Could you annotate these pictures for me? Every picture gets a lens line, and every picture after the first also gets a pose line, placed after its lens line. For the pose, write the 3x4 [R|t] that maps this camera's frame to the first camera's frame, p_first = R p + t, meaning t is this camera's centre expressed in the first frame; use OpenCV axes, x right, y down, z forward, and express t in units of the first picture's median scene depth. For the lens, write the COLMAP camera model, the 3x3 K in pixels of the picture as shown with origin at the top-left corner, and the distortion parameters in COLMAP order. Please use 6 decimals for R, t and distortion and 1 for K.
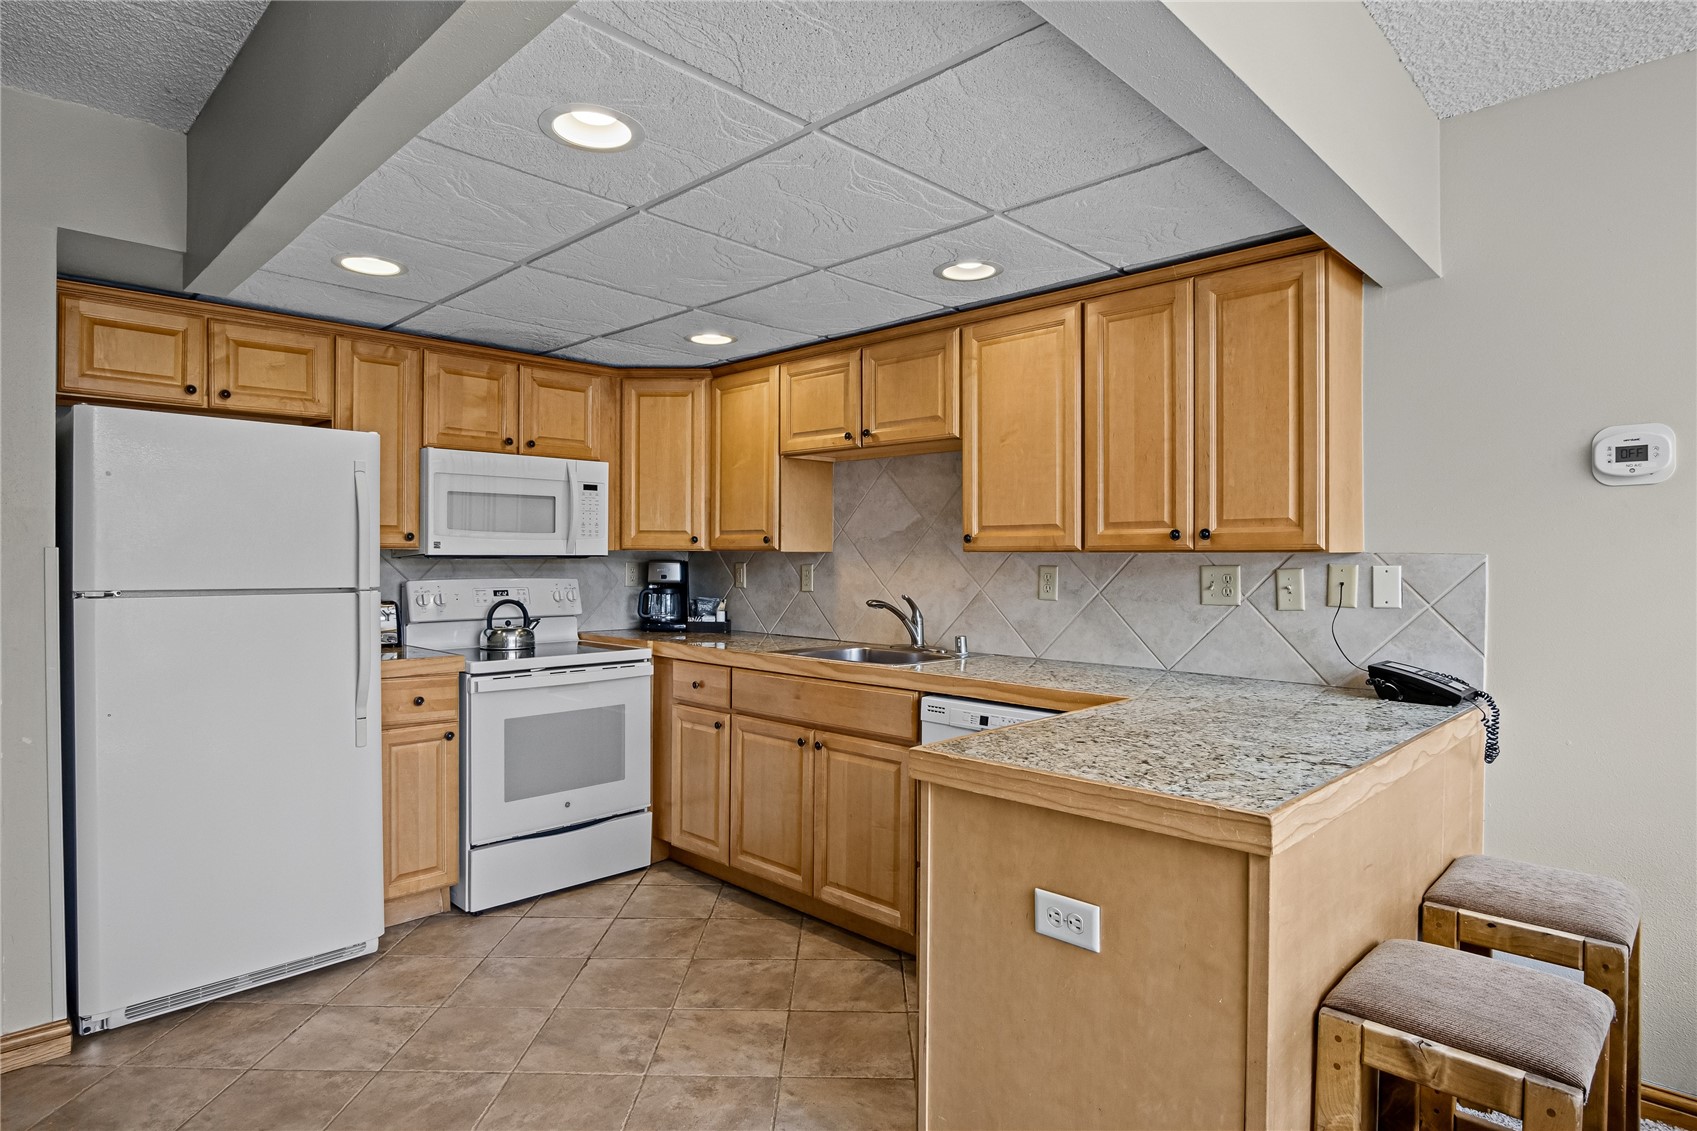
lens RADIAL K [[921.1, 0, 849.5], [0, 921.1, 566.0], [0, 0, 1]] dist [-0.030440, 0.006533]
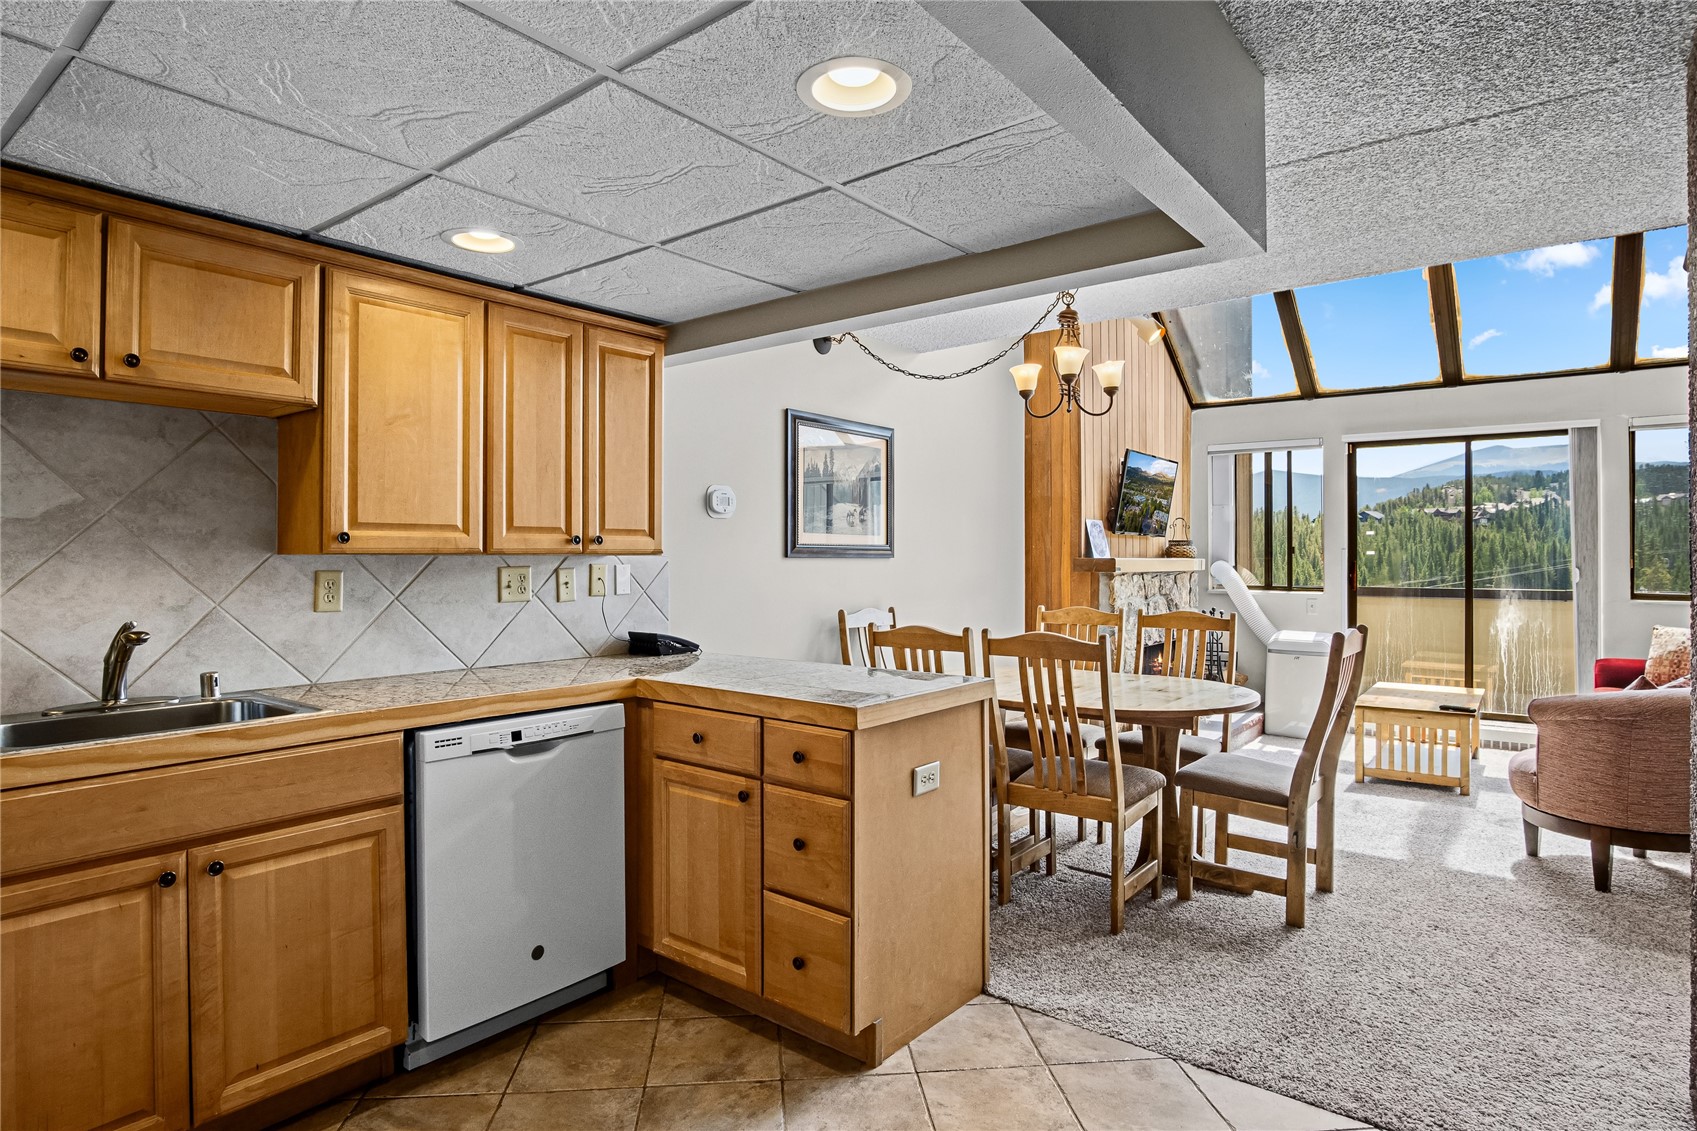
lens RADIAL K [[921.1, 0, 848.8], [0, 921.1, 551.7], [0, 0, 1]] dist [-0.030440, 0.006533]
pose [[-0.105594, 0.003042, 0.994405, -0.678594], [0.012152, 0.999925, -0.001768, -0.010670], [-0.994335, 0.011897, -0.105623, 0.634674]]
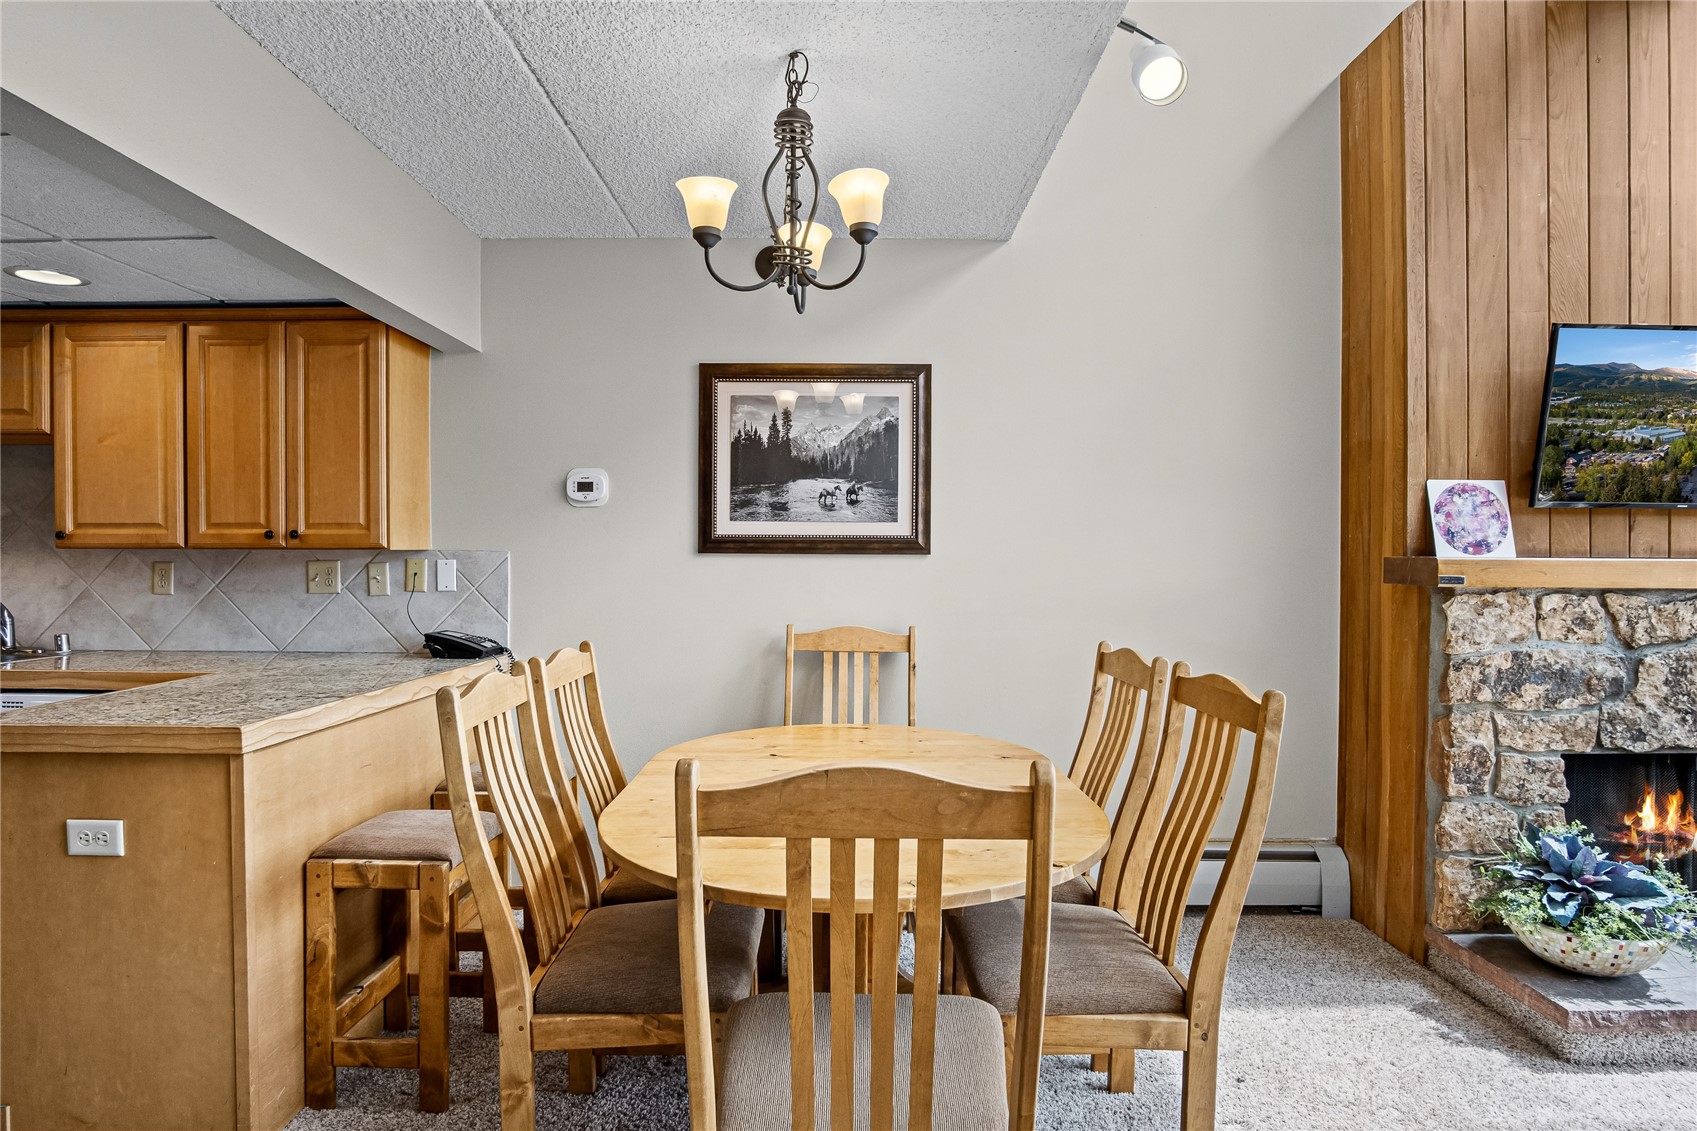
lens RADIAL K [[921.1, 0, 850.2], [0, 921.1, 567.4], [0, 0, 1]] dist [-0.030440, 0.006533]
pose [[0.717676, -0.010834, 0.696293, 0.058638], [0.007407, 0.999941, 0.007924, 0.003808], [-0.696338, -0.000529, 0.717714, -0.306424]]
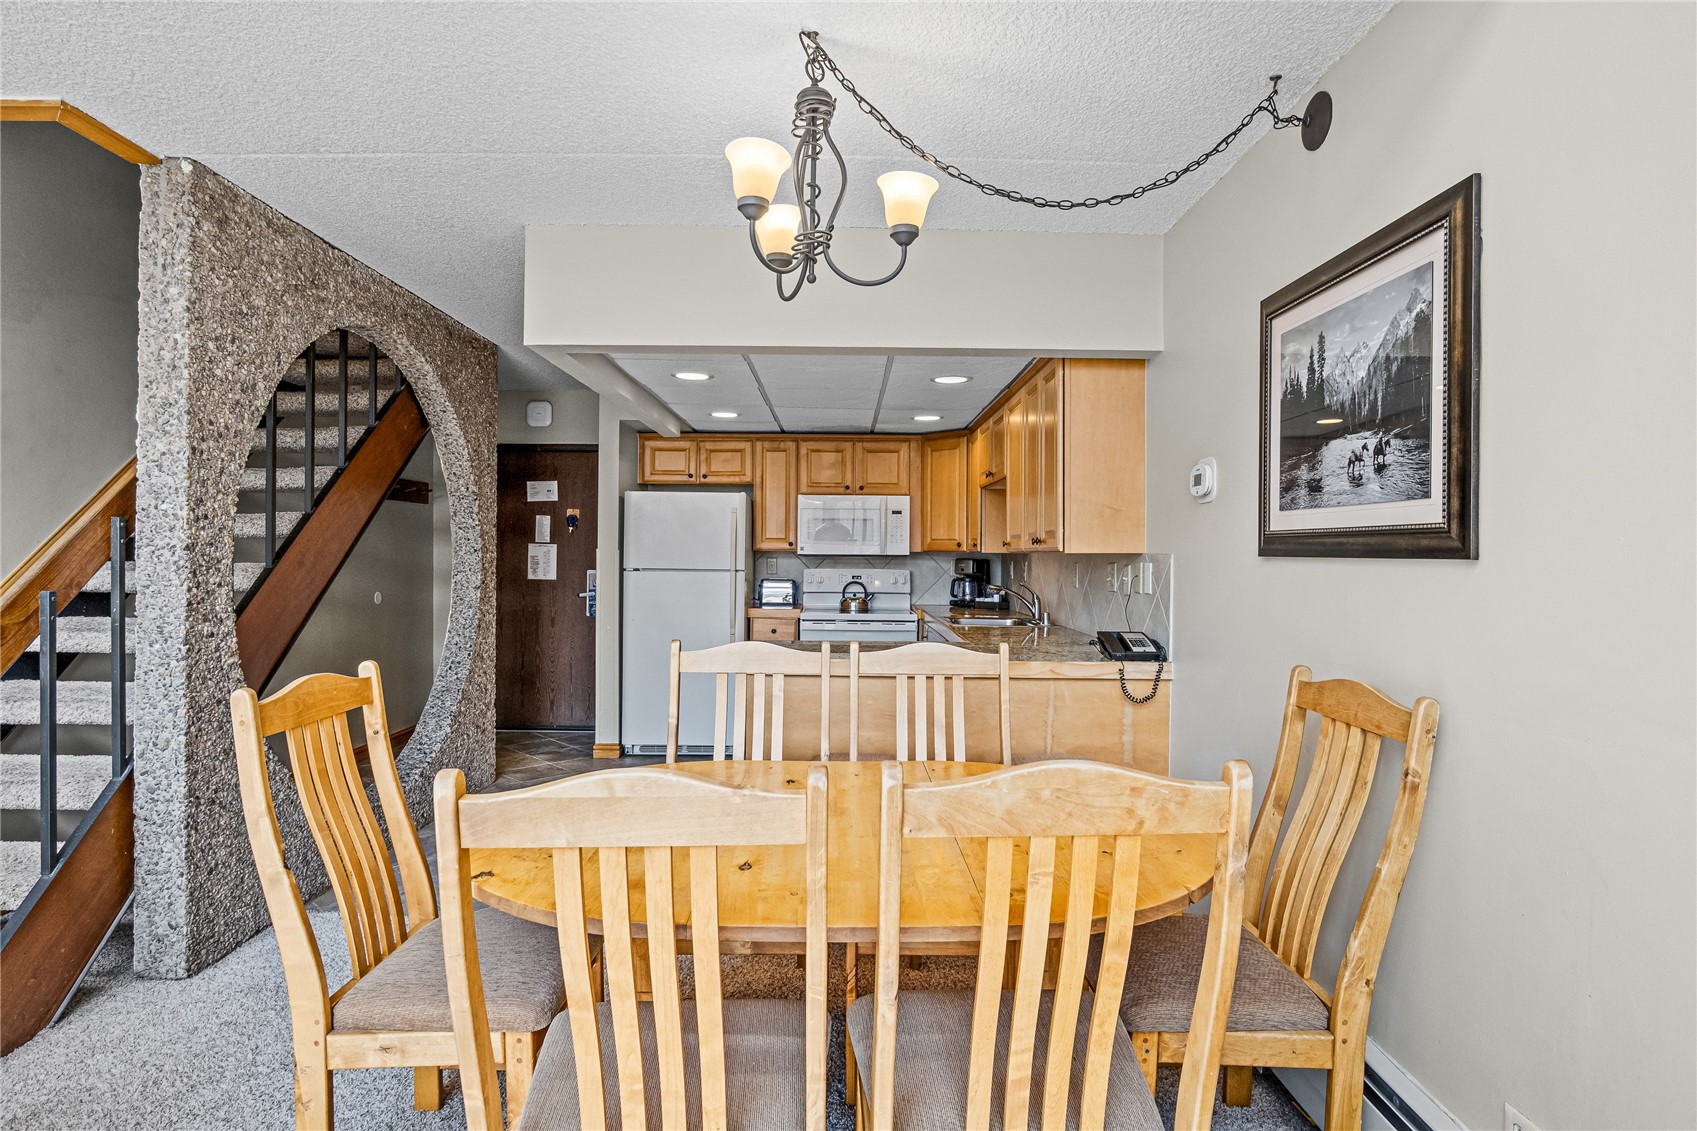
lens RADIAL K [[921.1, 0, 849.9], [0, 921.1, 560.9], [0, 0, 1]] dist [-0.030440, 0.006533]
pose [[0.703968, 0.007312, -0.710194, 0.986971], [-0.013223, 0.999909, -0.002811, 0.005123], [0.710109, 0.011370, 0.704000, -0.224919]]
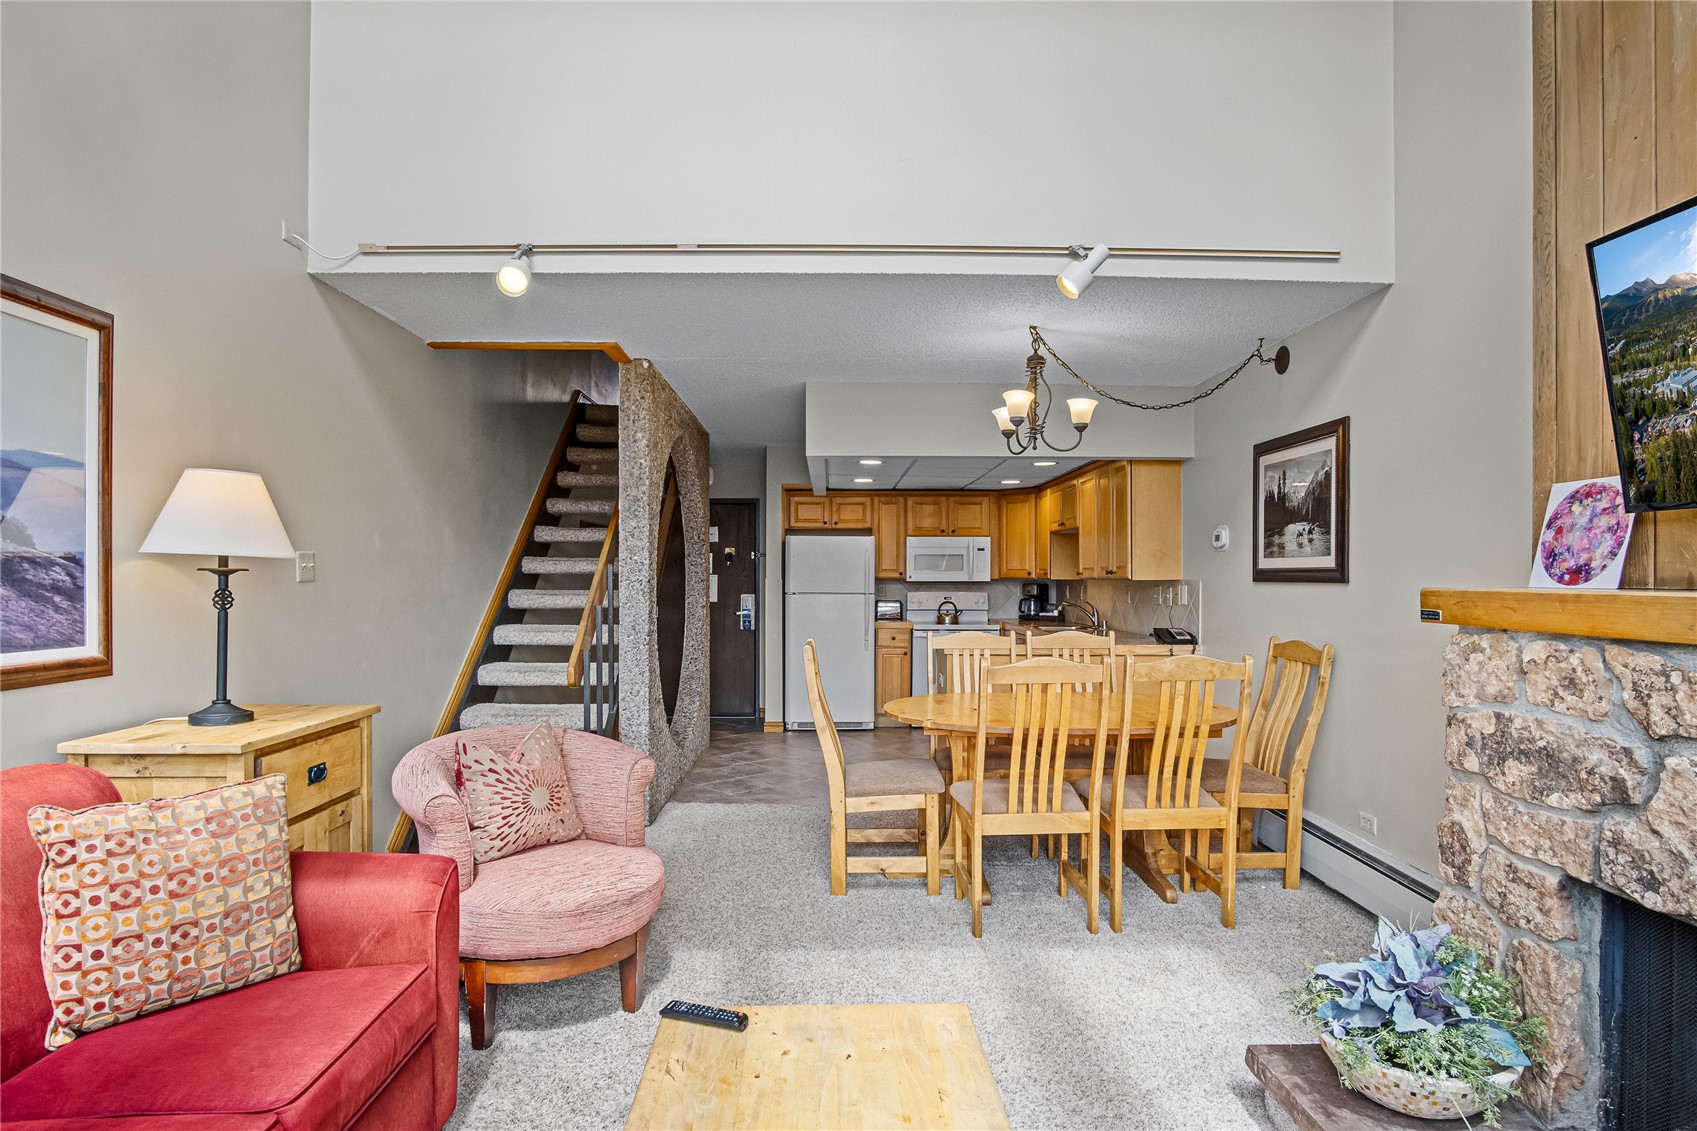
lens RADIAL K [[921.1, 0, 842.7], [0, 921.1, 591.5], [0, 0, 1]] dist [-0.030440, 0.006533]
pose [[0.708038, 0.006474, -0.706145, 1.247148], [-0.005909, 0.999977, 0.003243, 0.008840], [0.706150, 0.001877, 0.708060, -0.925283]]
